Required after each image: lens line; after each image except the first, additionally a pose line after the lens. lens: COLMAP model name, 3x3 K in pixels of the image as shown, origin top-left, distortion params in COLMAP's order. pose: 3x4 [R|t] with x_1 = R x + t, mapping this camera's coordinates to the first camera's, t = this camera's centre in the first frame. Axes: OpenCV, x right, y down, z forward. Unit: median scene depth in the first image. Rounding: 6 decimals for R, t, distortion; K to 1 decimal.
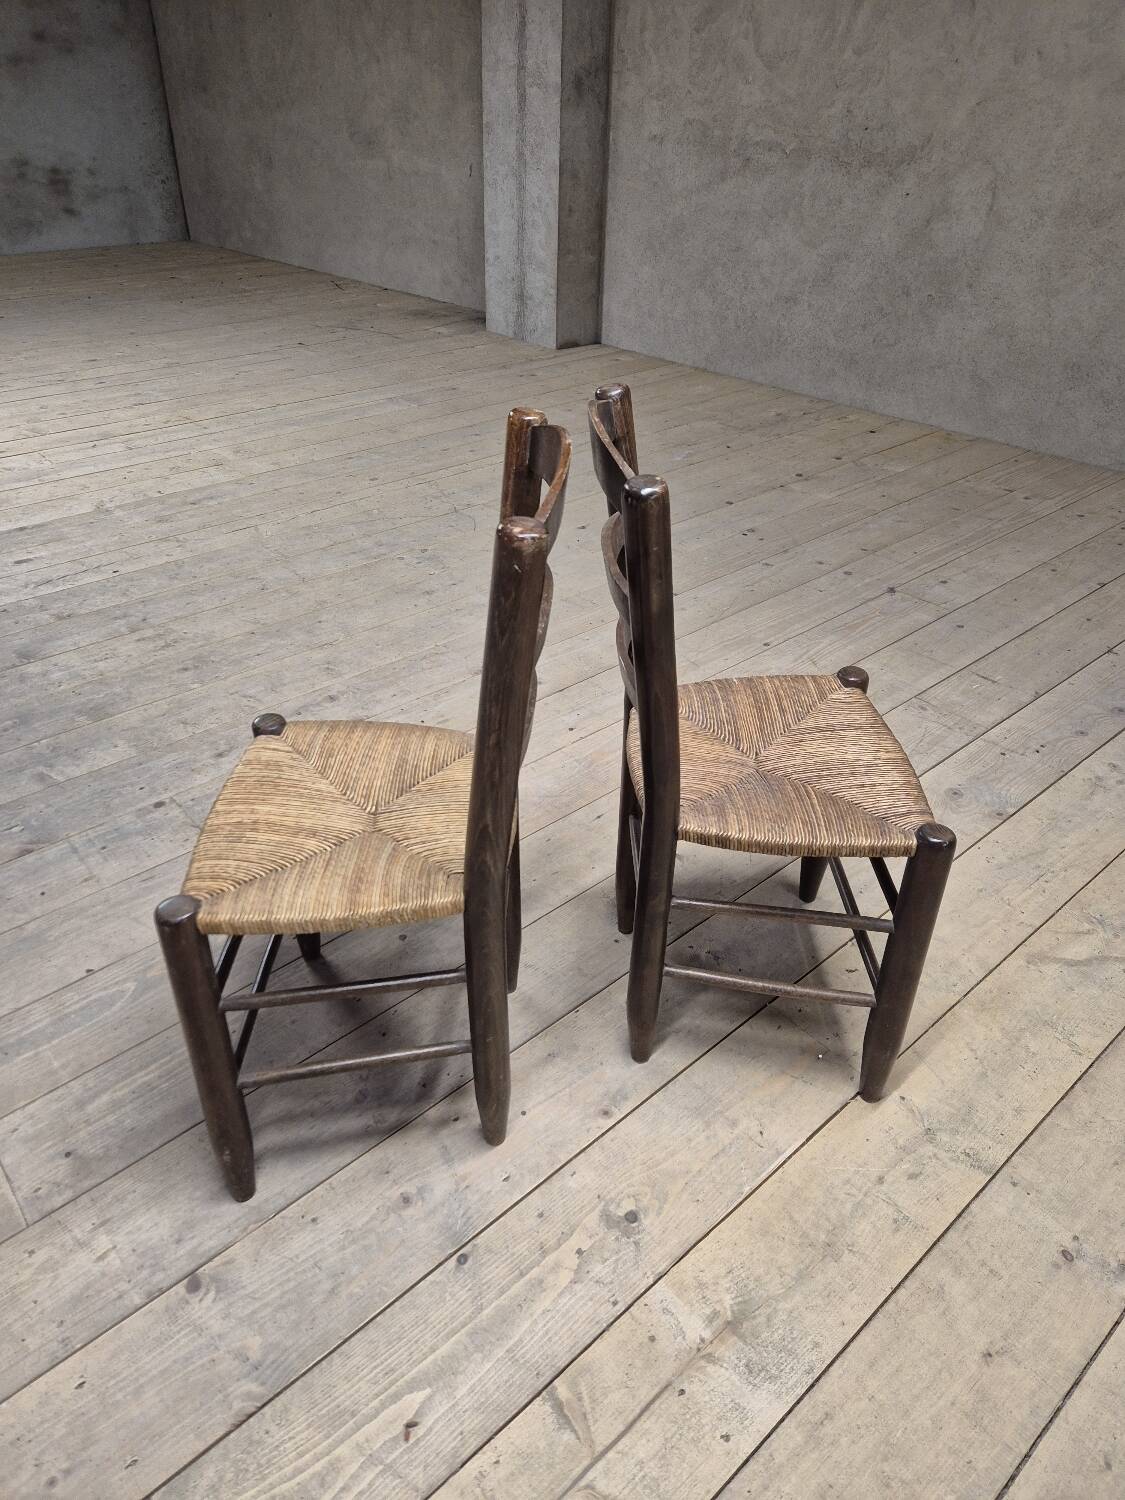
lens RADIAL K [[1008.8, 0, 561.7], [0, 1008.8, 752.1], [0, 0, 1]] dist [0.062414, -0.051545]
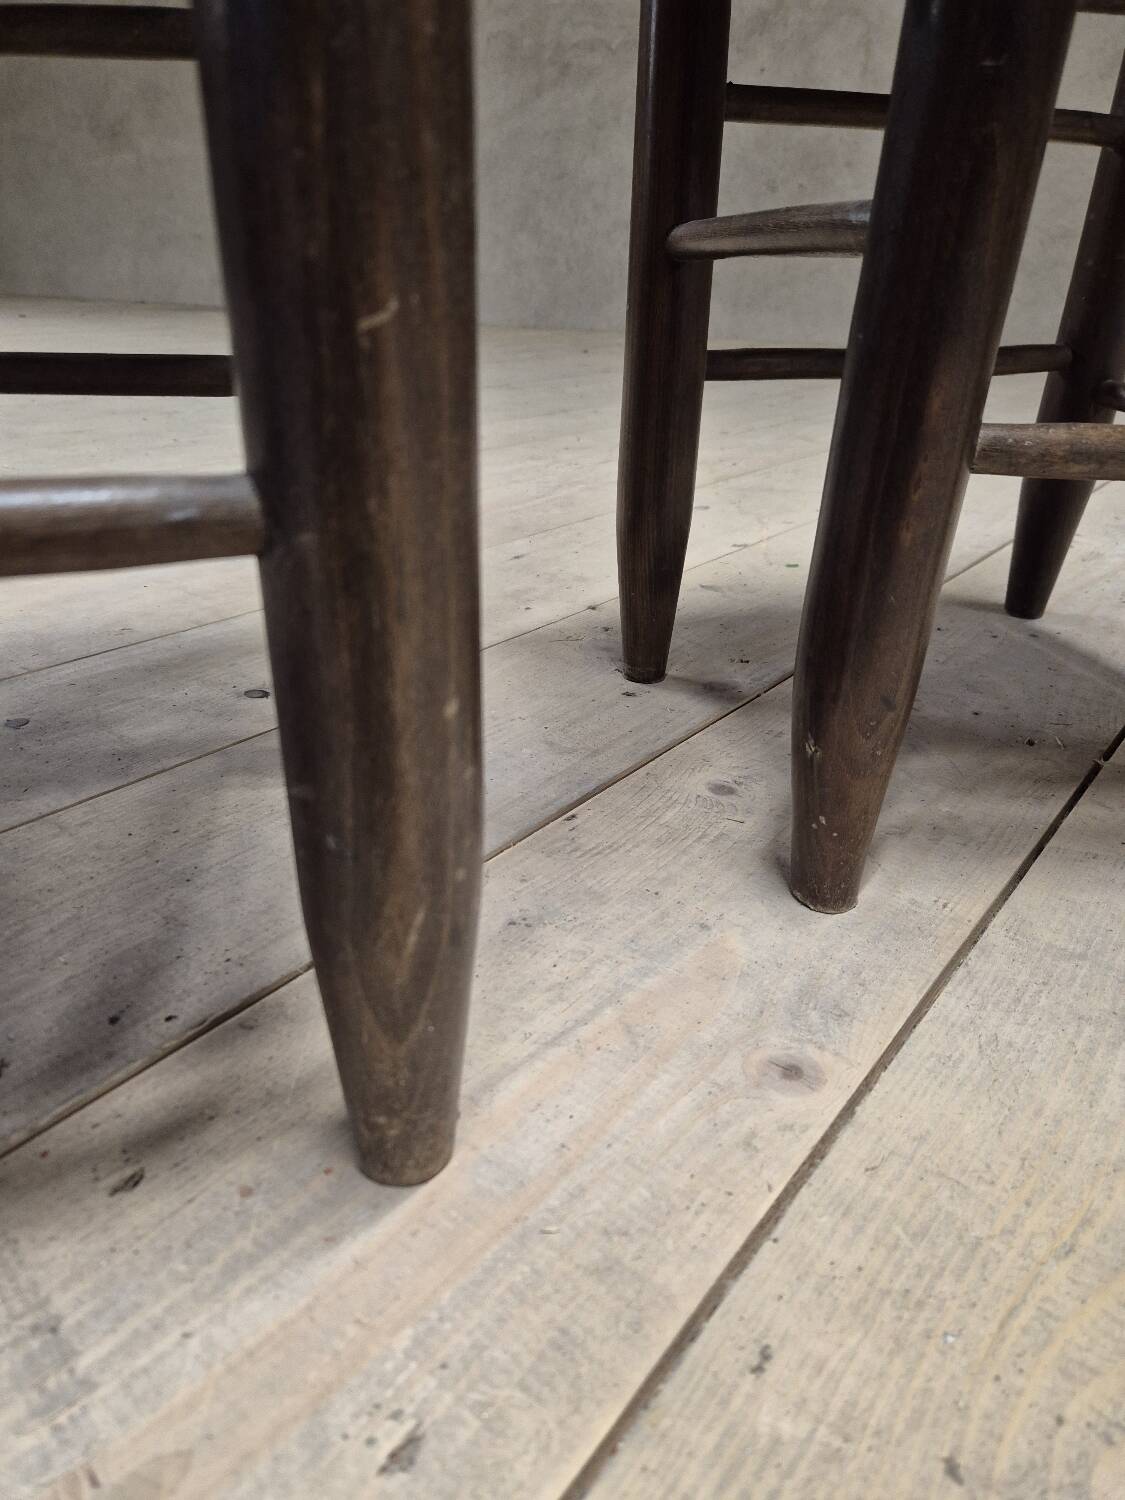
lens RADIAL K [[1008.8, 0, 546.5], [0, 1008.8, 760.4], [0, 0, 1]] dist [0.062414, -0.051545]
pose [[0.983381, -0.068166, 0.168268, -0.018814], [0.092458, 0.985678, -0.141033, 0.120191], [-0.156245, 0.154247, 0.975600, 0.294457]]
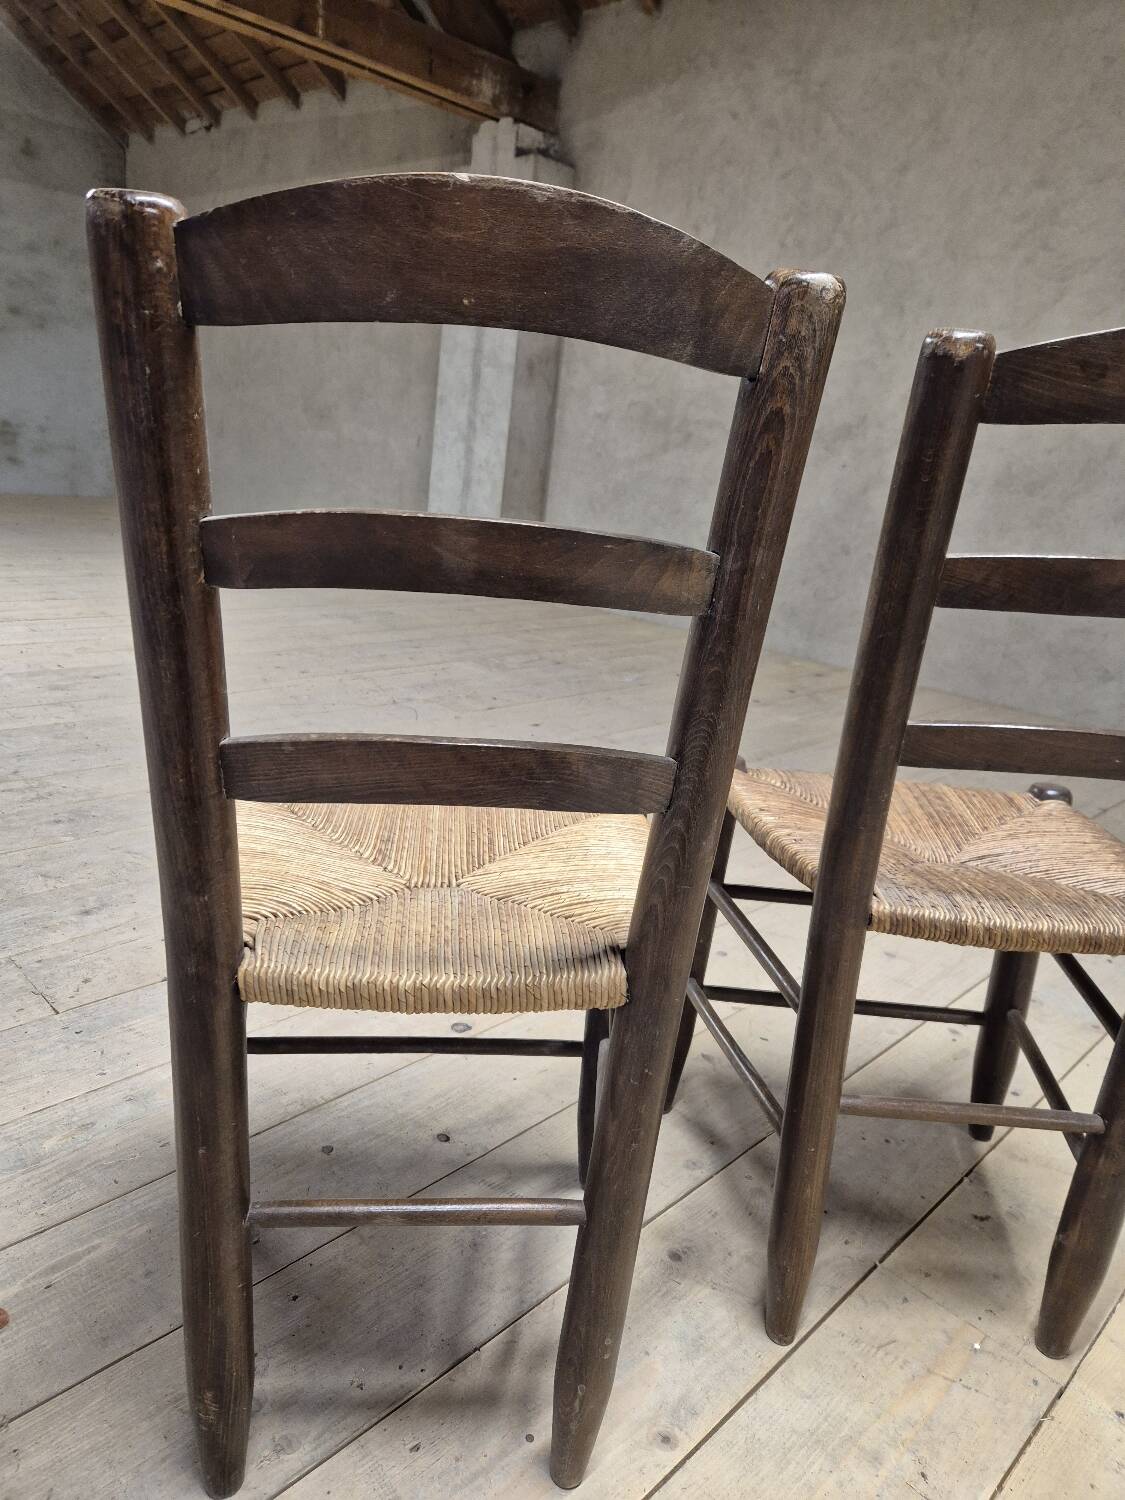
lens RADIAL K [[1008.8, 0, 544.3], [0, 1008.8, 742.7], [0, 0, 1]] dist [0.062414, -0.051545]
pose [[0.994089, 0.067048, 0.085390, -0.041437], [-0.038418, 0.952870, -0.300936, 0.057290], [-0.101543, 0.295877, 0.949814, 0.119132]]
